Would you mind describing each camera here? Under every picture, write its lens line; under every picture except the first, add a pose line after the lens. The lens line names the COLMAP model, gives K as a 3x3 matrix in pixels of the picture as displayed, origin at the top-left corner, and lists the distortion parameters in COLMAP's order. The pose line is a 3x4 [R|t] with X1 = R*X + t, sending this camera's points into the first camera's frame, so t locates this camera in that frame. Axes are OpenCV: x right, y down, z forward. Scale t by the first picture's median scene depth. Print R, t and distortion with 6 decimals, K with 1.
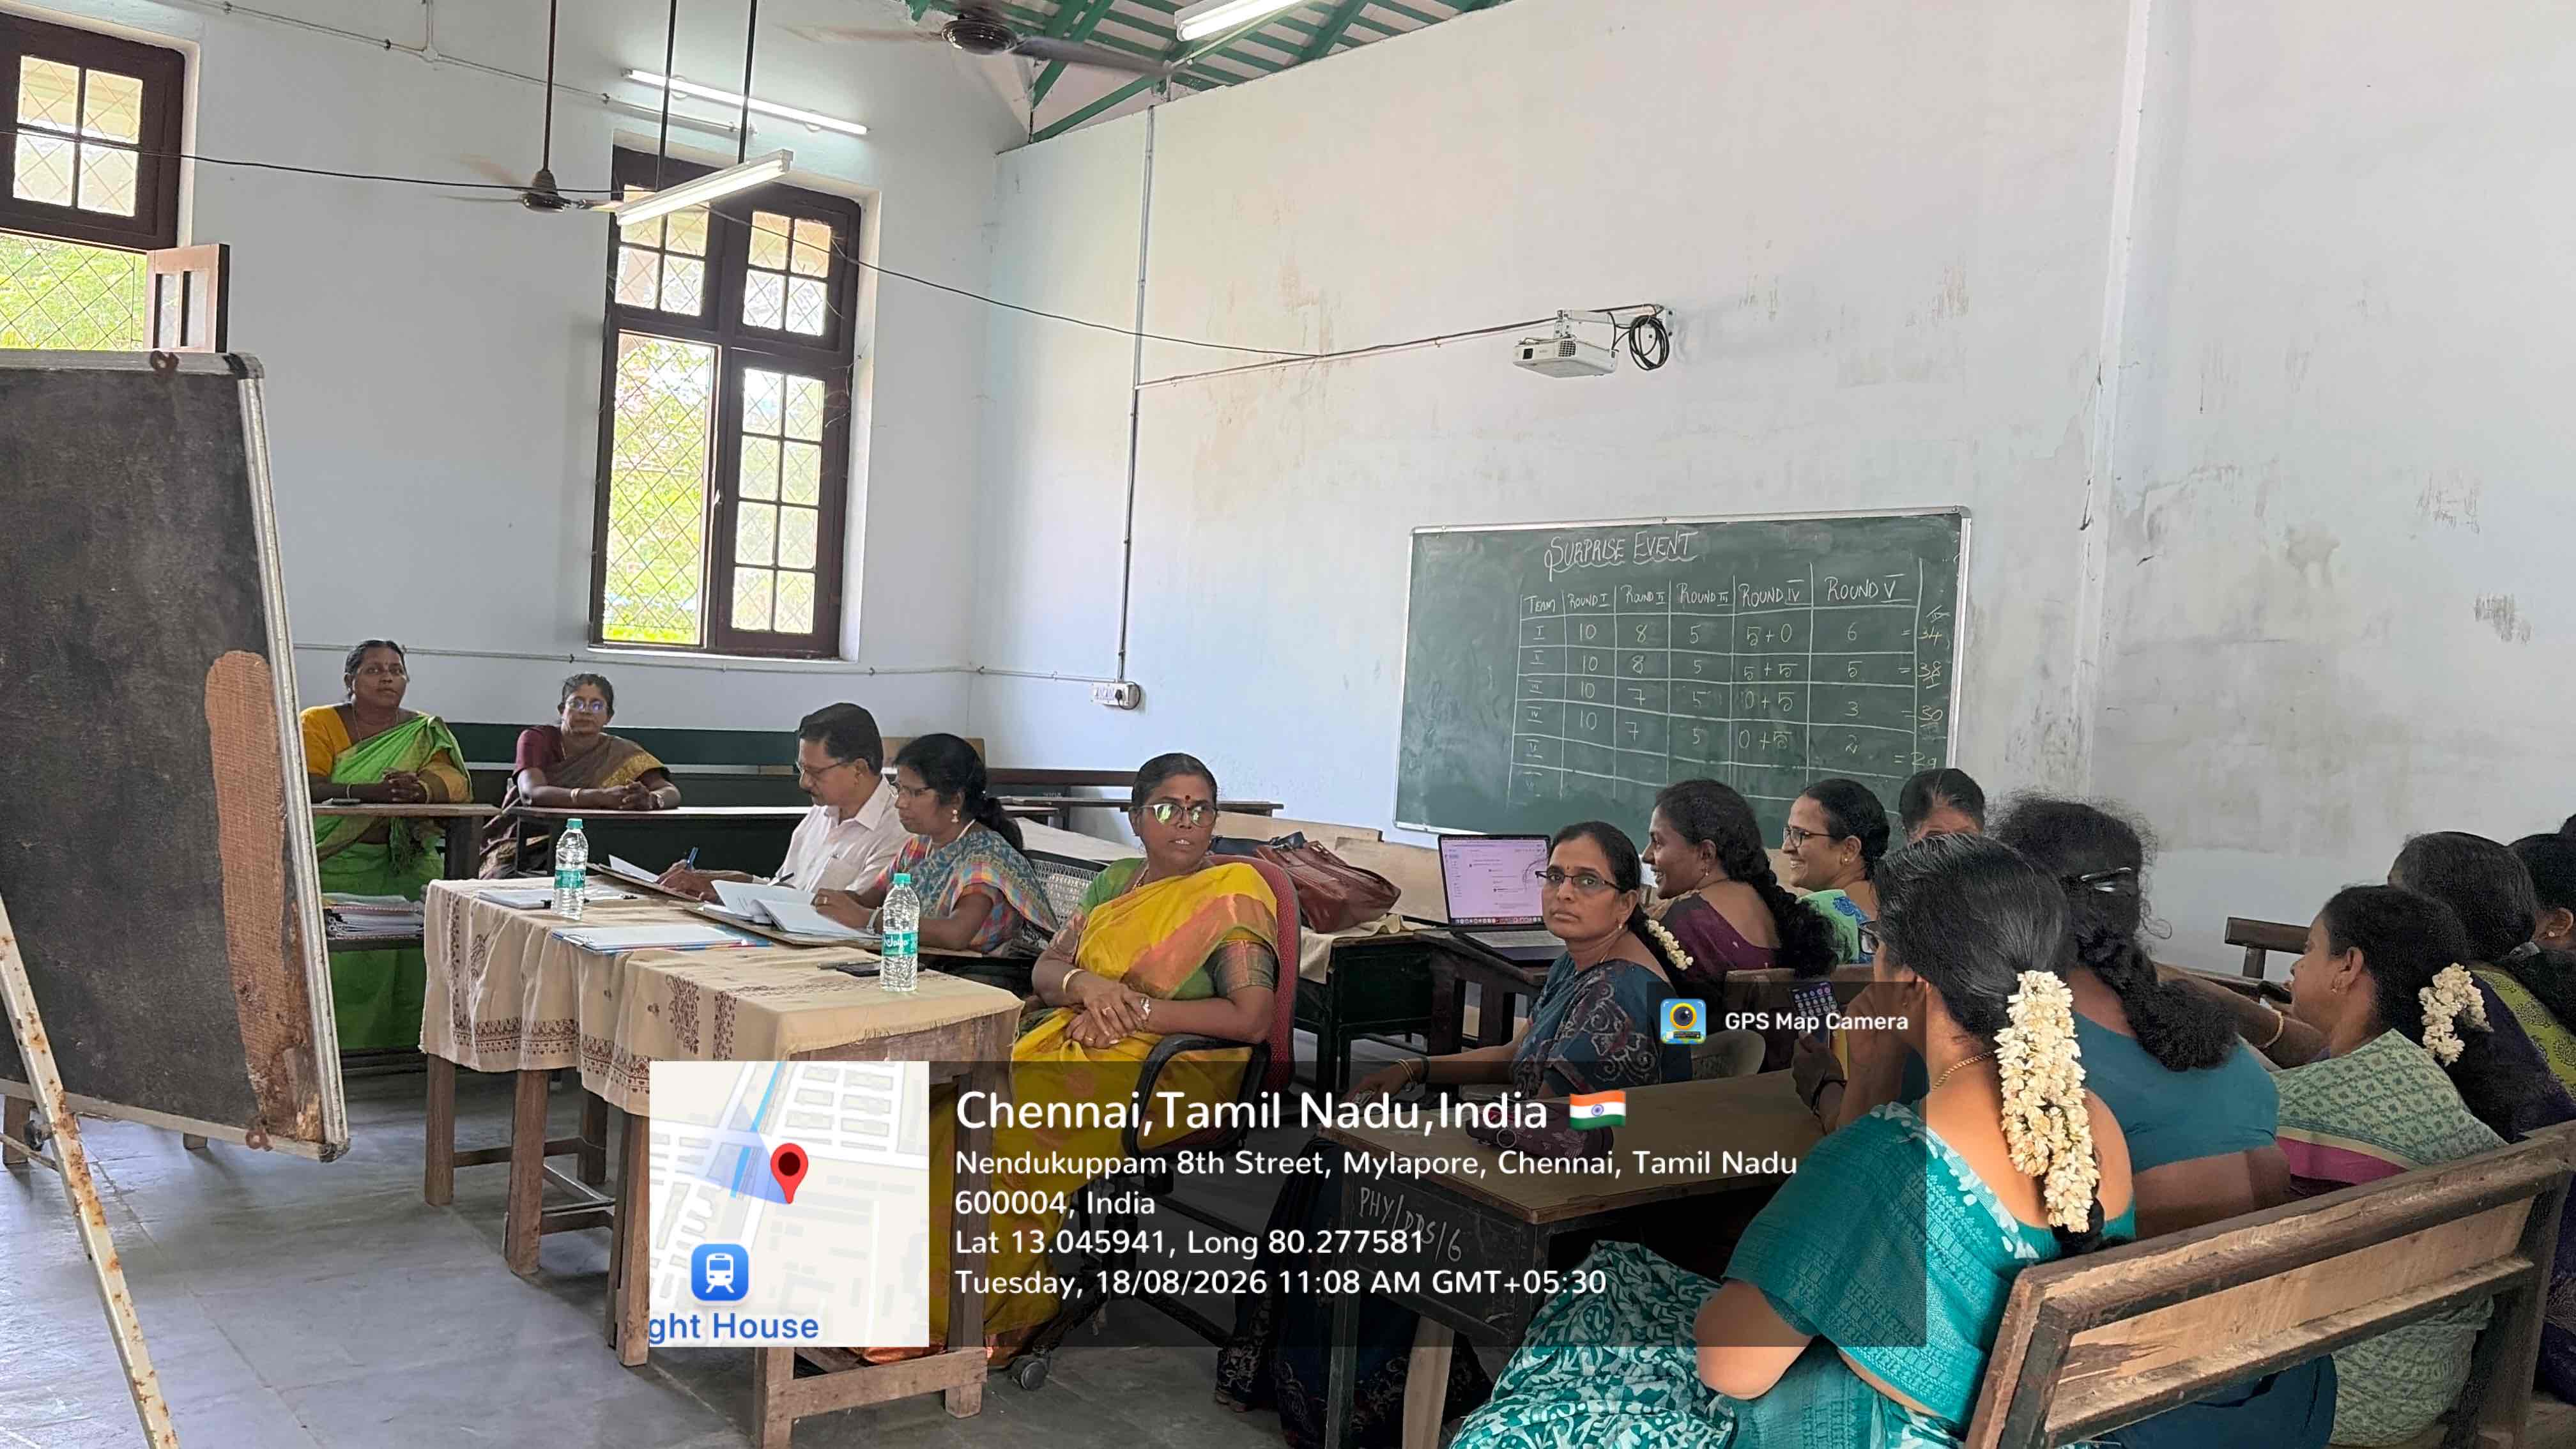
lens RADIAL K [[1999.0, 0, 1275.0], [0, 1999.0, 726.7], [0, 0, 1]] dist [0.043707, -0.028992]
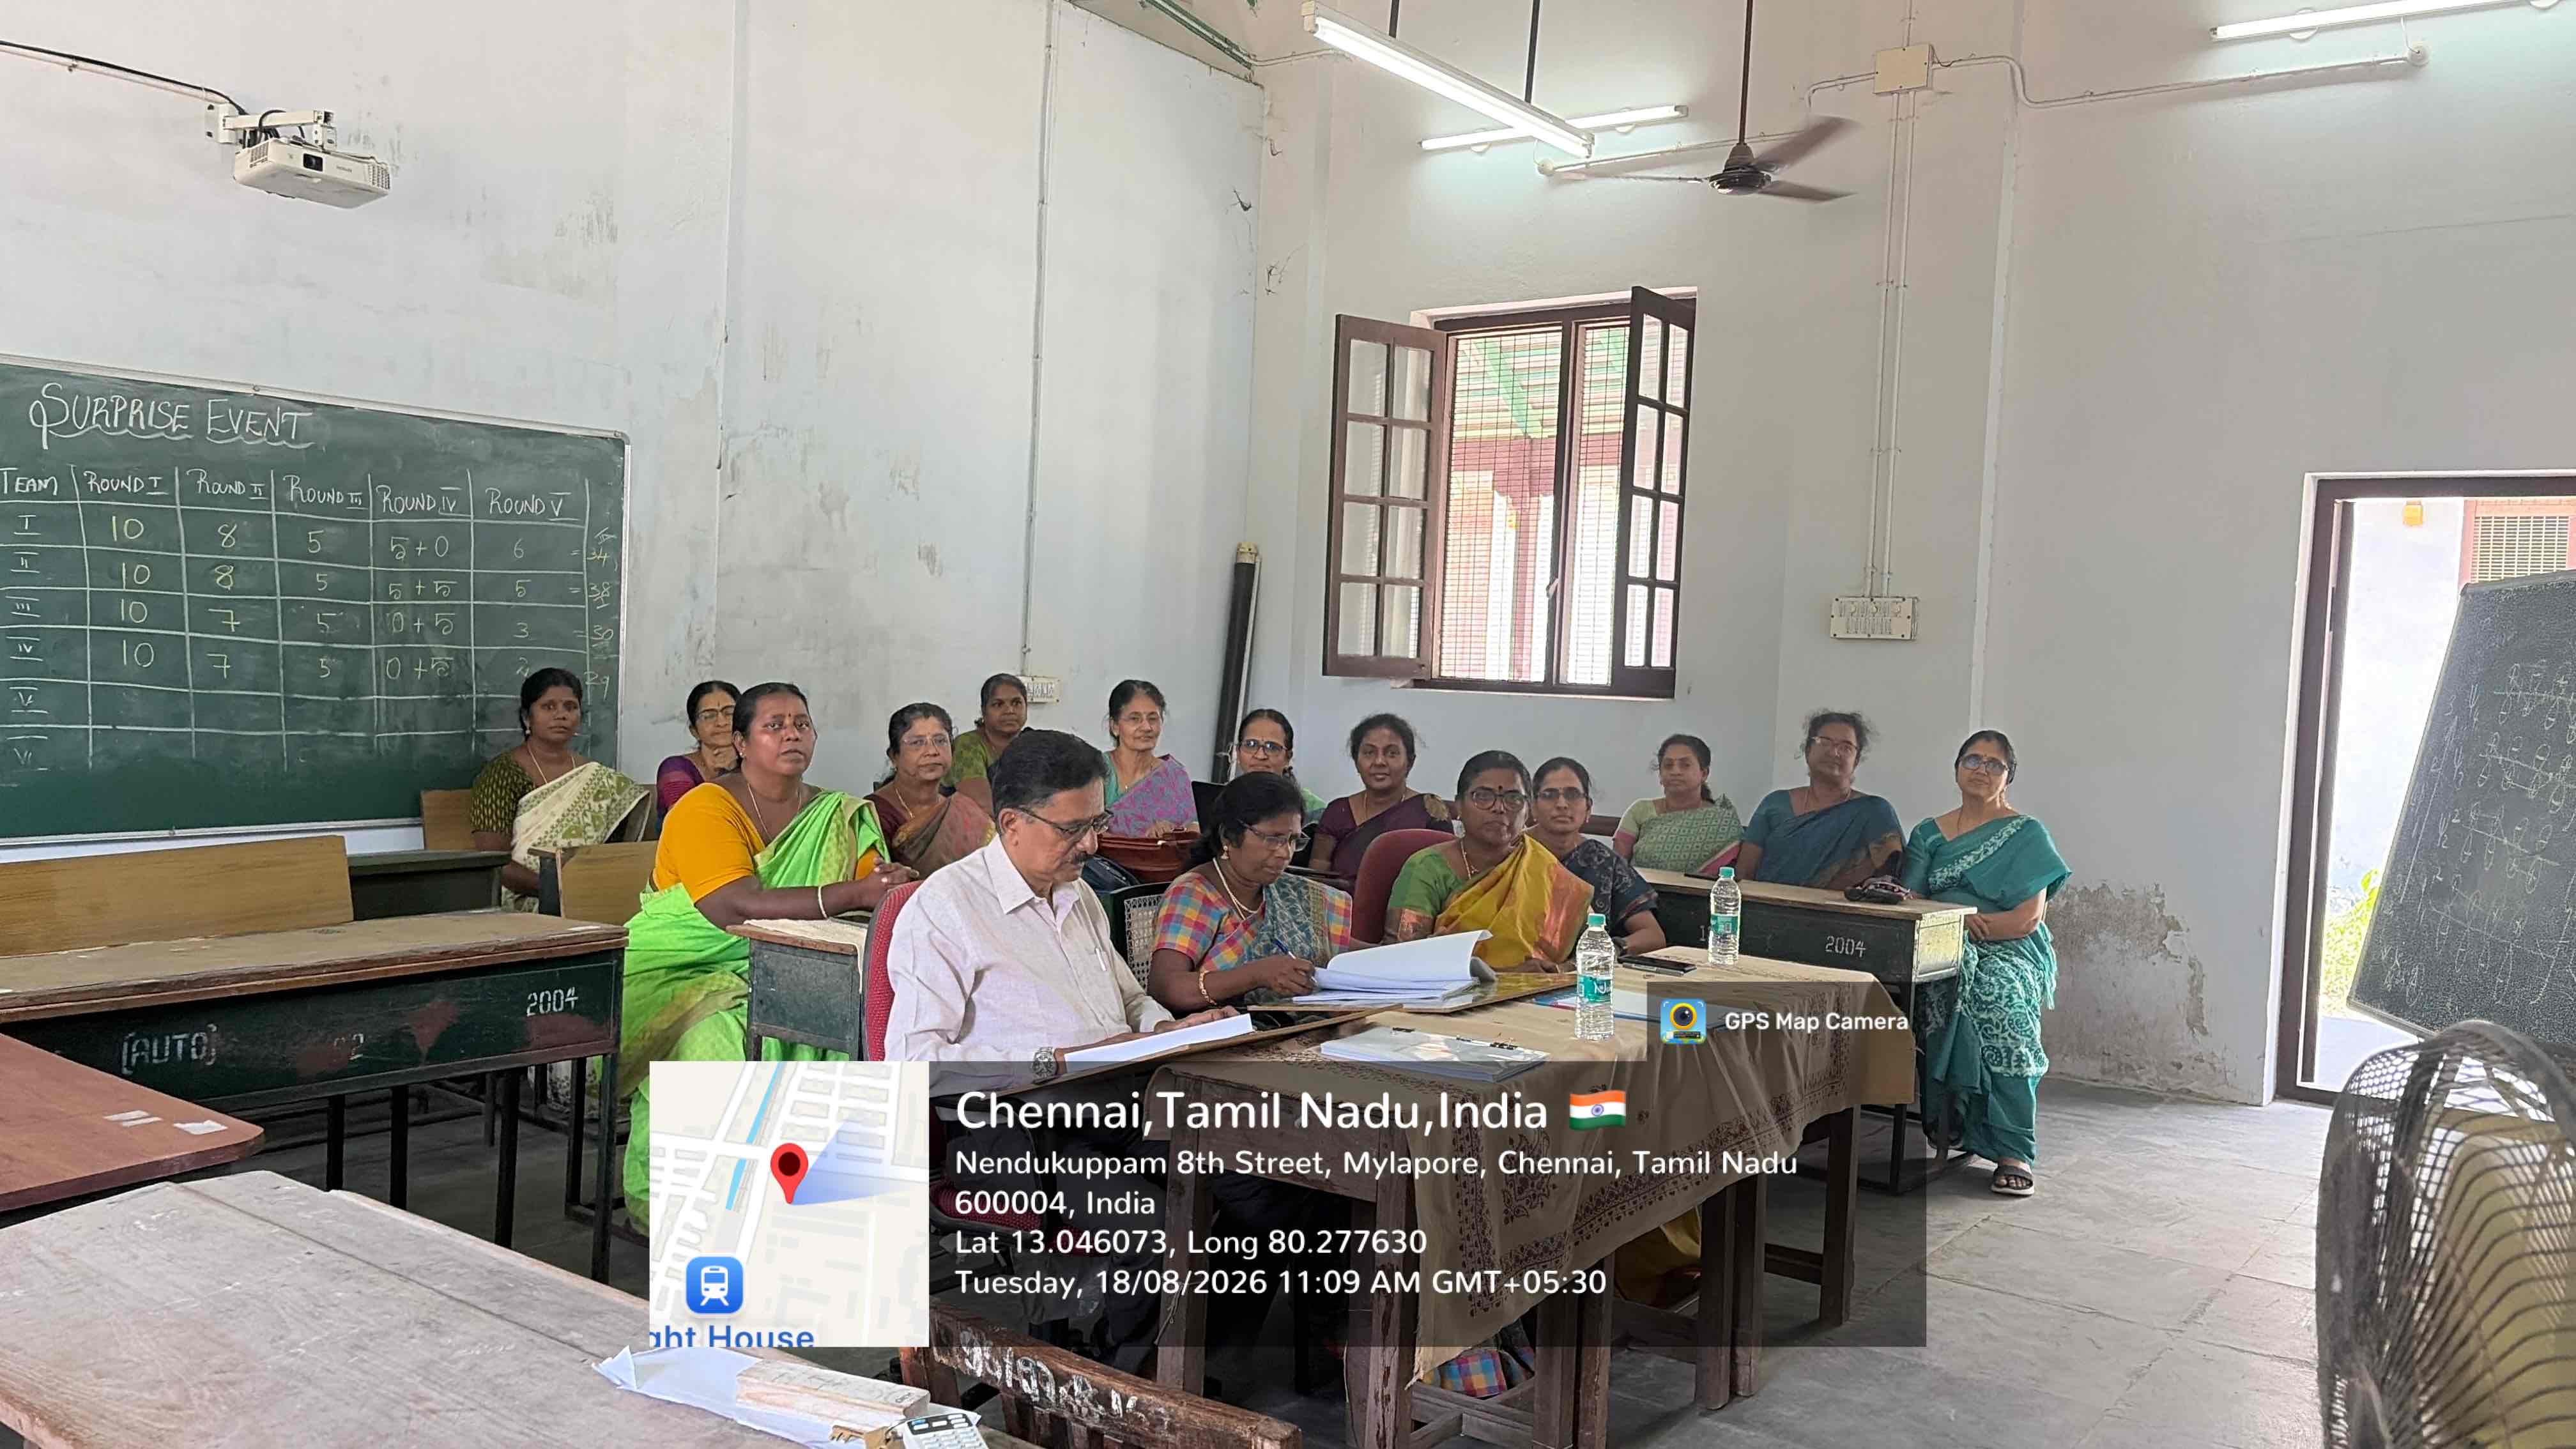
lens RADIAL K [[1999.0, 0, 1303.5], [0, 1999.0, 705.8], [0, 0, 1]] dist [0.043707, -0.028992]
pose [[-0.237186, -0.096165, 0.966693, -0.706288], [-0.030287, 0.995337, 0.091583, -0.069747], [-0.970992, -0.007556, -0.238992, 0.843257]]
